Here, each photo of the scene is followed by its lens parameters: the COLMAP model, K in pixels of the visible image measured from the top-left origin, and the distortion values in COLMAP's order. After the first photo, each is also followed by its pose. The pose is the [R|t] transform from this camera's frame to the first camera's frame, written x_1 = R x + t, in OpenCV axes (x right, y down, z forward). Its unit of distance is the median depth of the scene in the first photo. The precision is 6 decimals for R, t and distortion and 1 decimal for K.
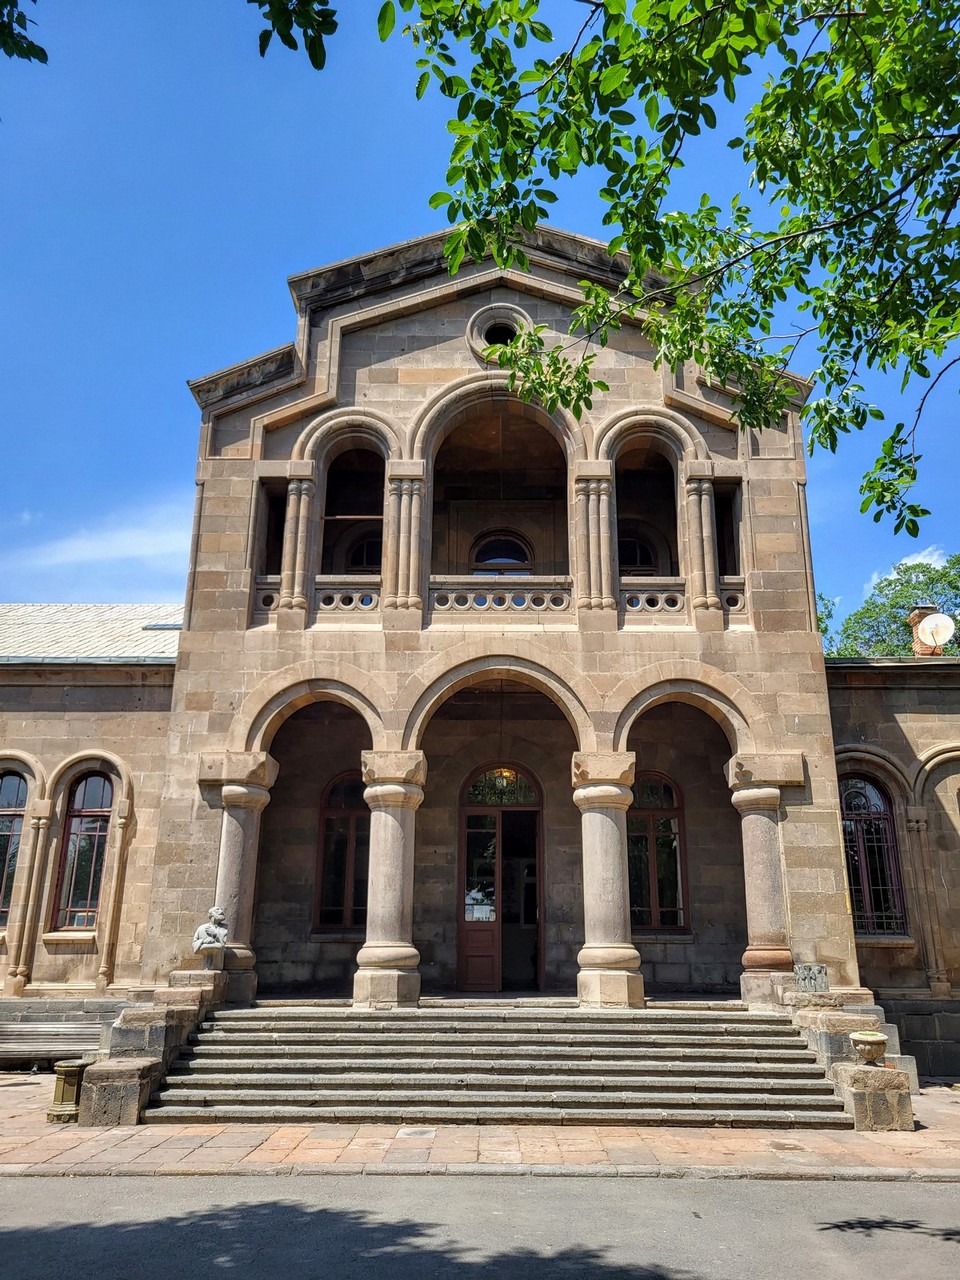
lens RADIAL K [[975.7, 0, 480.0], [0, 975.7, 640.0], [0, 0, 1]] dist [0.001473, 0.001531]
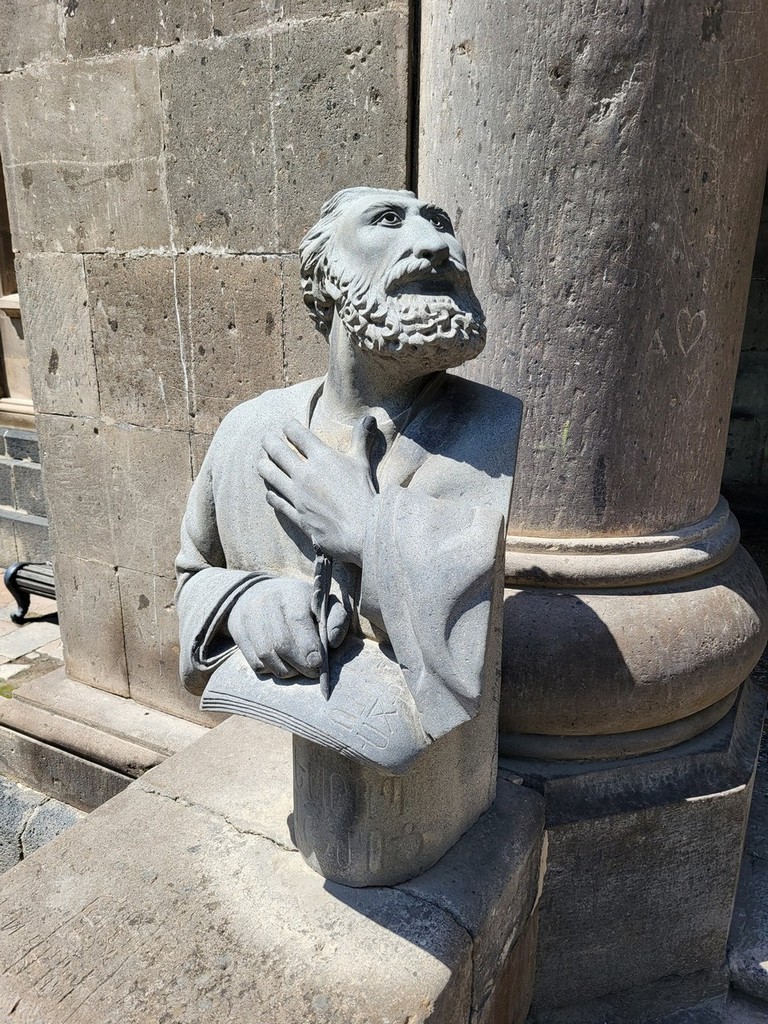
lens RADIAL K [[780.6, 0, 384.0], [0, 780.6, 512.0], [0, 0, 1]] dist [0.001473, 0.001531]
pose [[0.884631, 0.145525, -0.443002, -0.238813], [0.135160, 0.829239, 0.542304, 0.262279], [0.446274, -0.539615, 0.713901, 0.944548]]
